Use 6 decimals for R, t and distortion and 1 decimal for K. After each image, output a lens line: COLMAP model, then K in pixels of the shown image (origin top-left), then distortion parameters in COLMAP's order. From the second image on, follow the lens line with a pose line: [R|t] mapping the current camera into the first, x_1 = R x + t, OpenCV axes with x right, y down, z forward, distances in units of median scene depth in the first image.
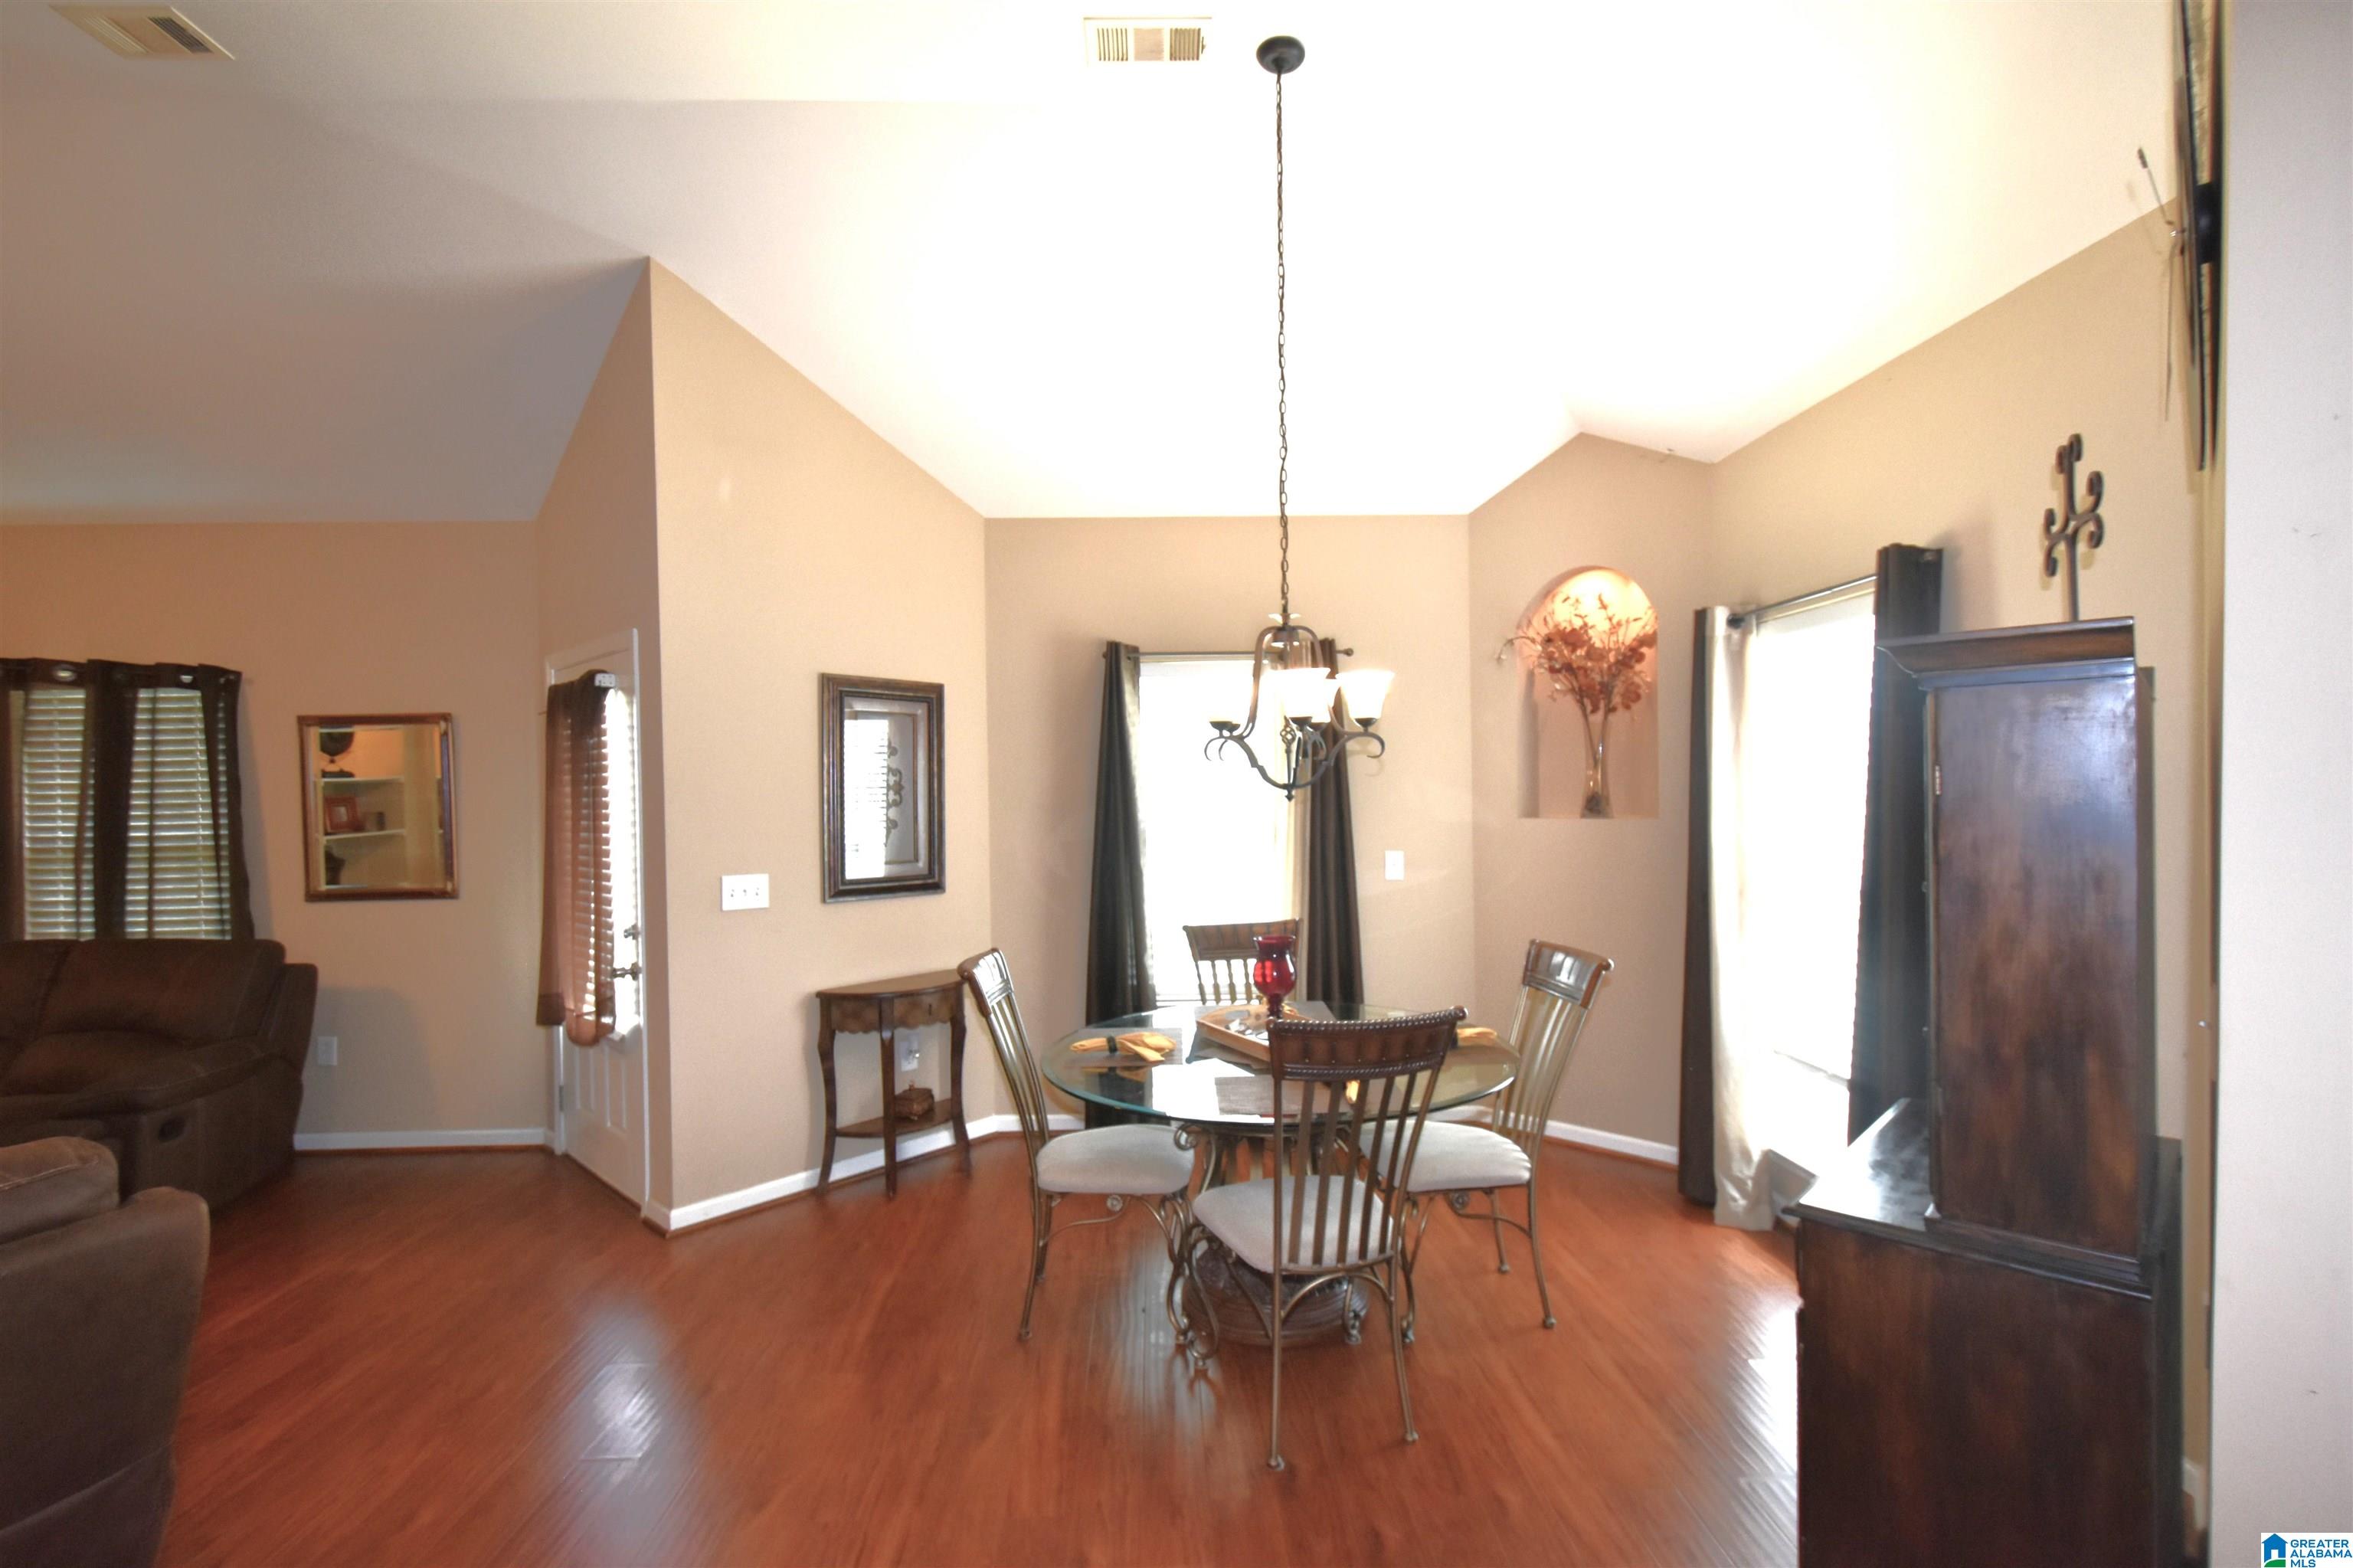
lens RADIAL K [[1061.6, 0, 1185.8], [0, 1061.6, 805.8], [0, 0, 1]] dist [0.012654, -0.010794]
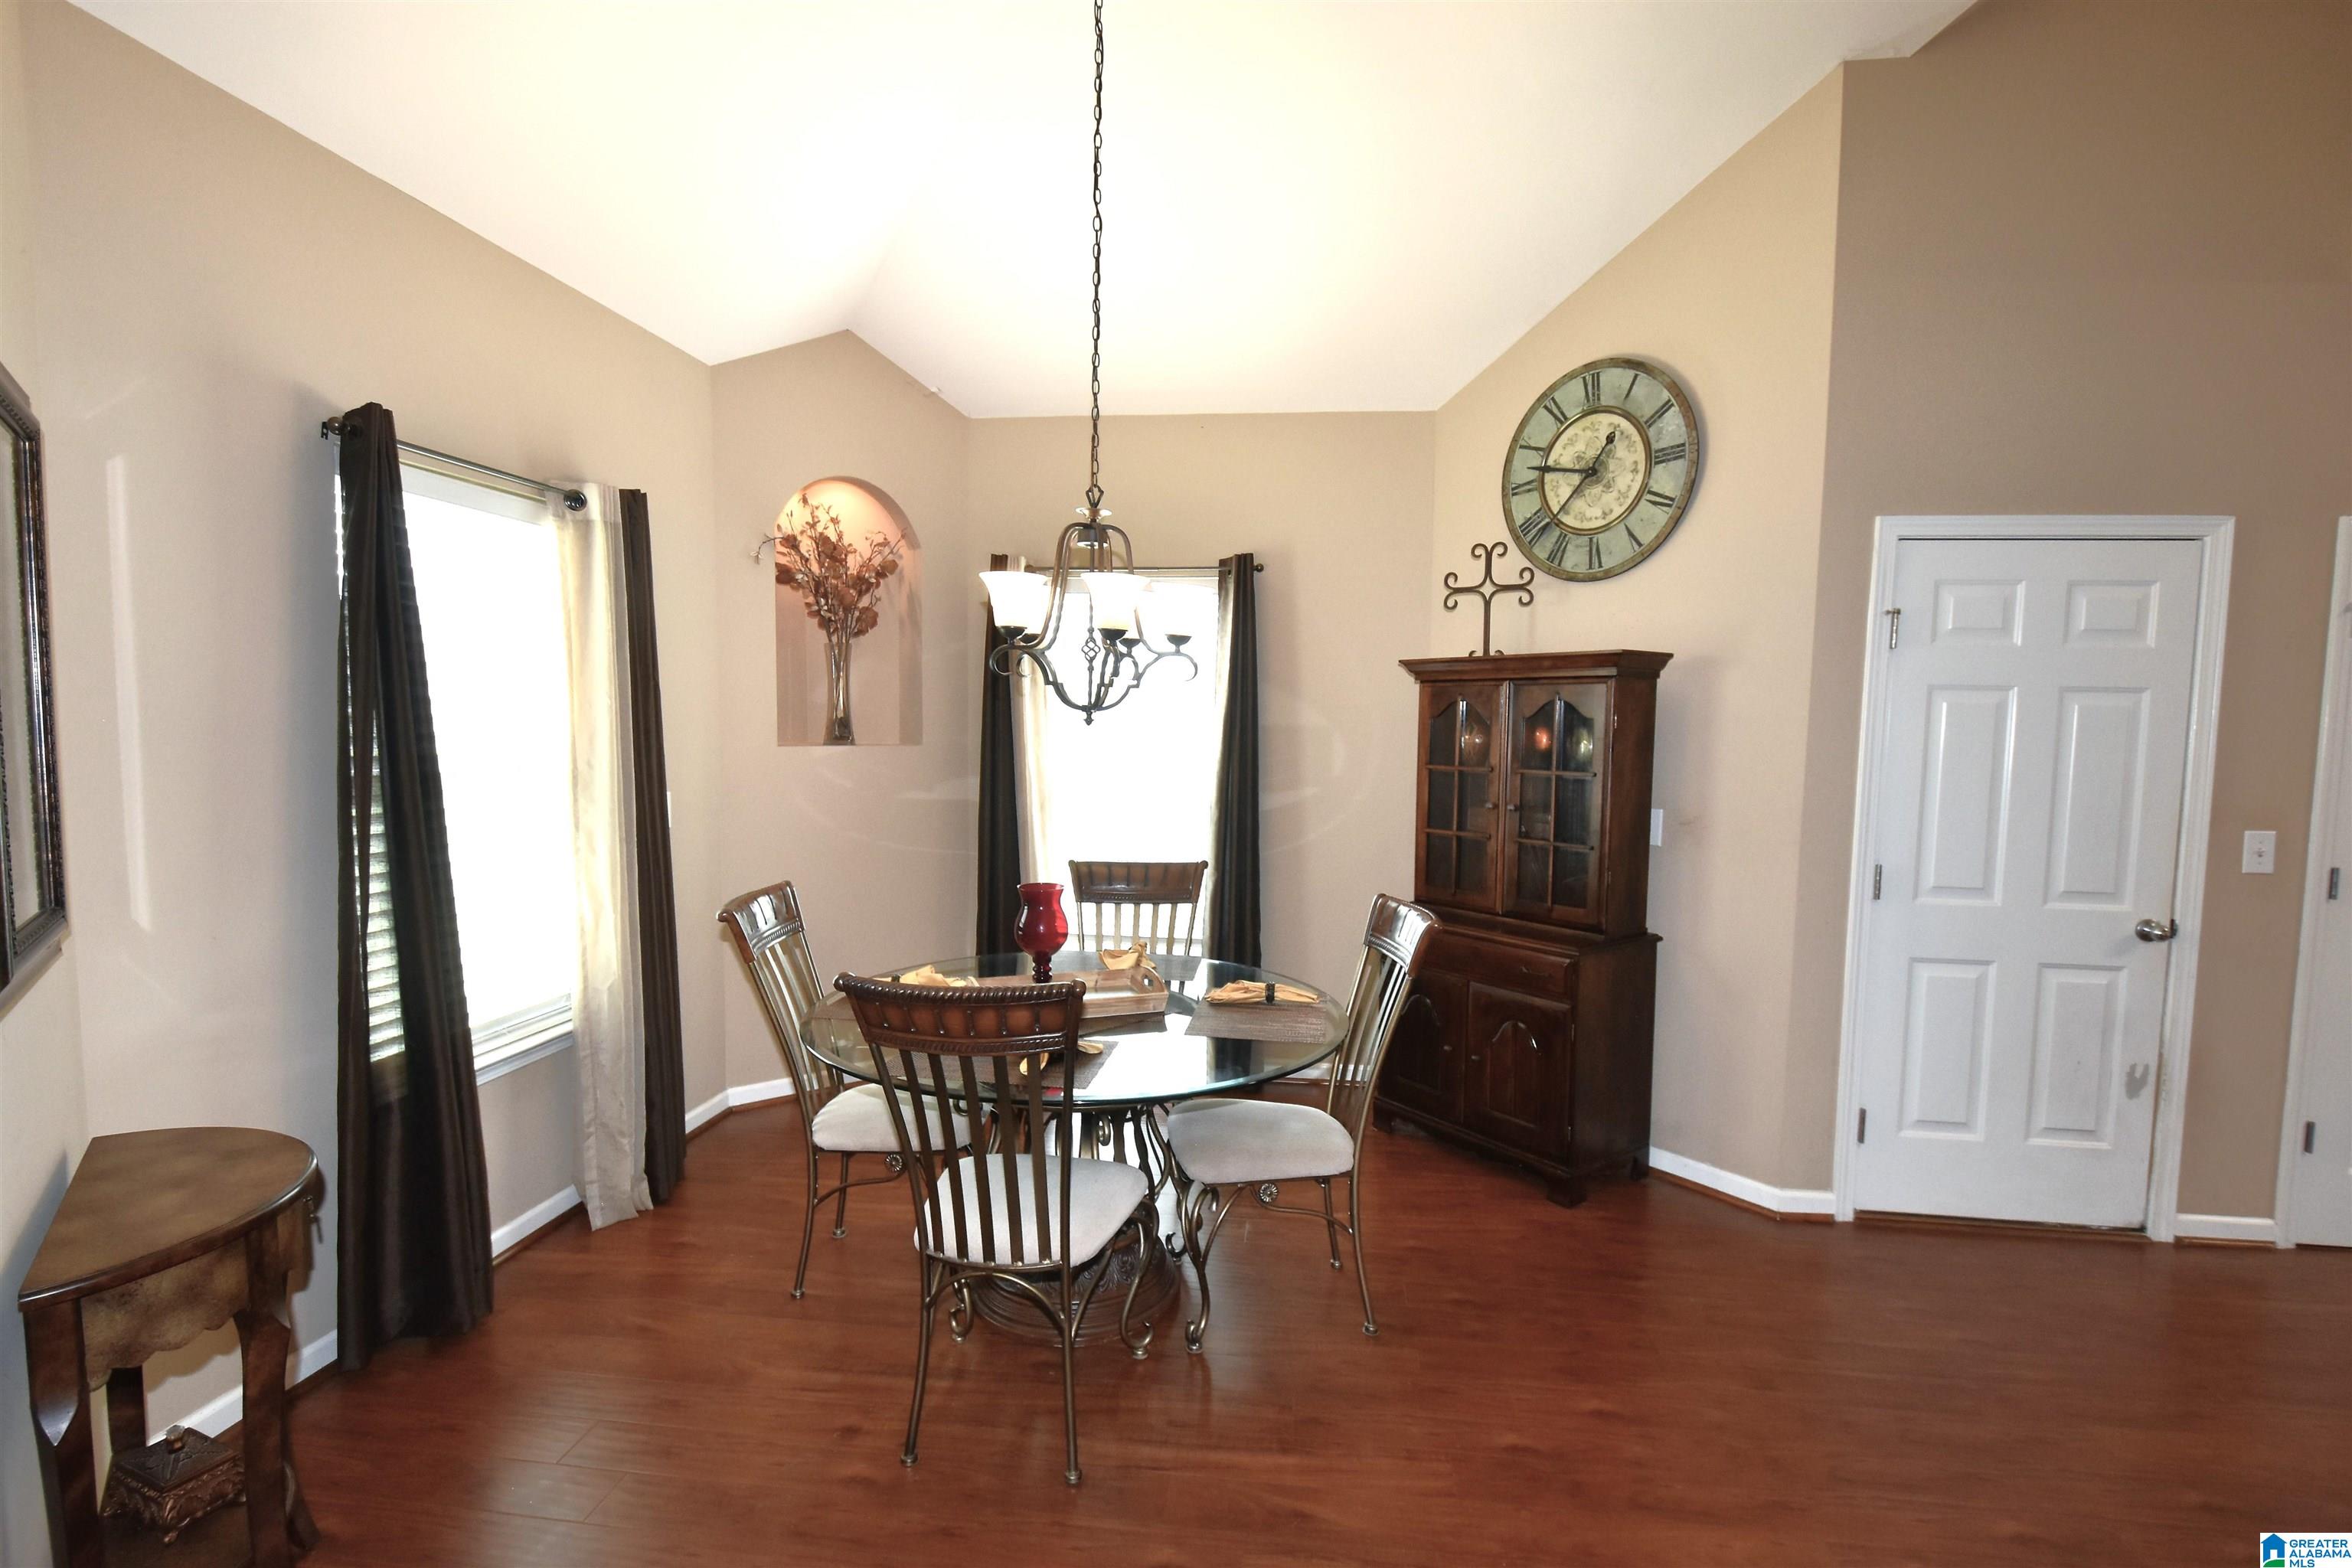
lens RADIAL K [[1107.0, 0, 1190.0], [0, 1107.0, 805.7], [0, 0, 1]] dist [0.011723, -0.009788]
pose [[0.153677, -0.058763, 0.986372, -0.611270], [-0.002483, 0.998204, 0.059854, 0.005002], [-0.988118, -0.011648, 0.153255, 0.599344]]
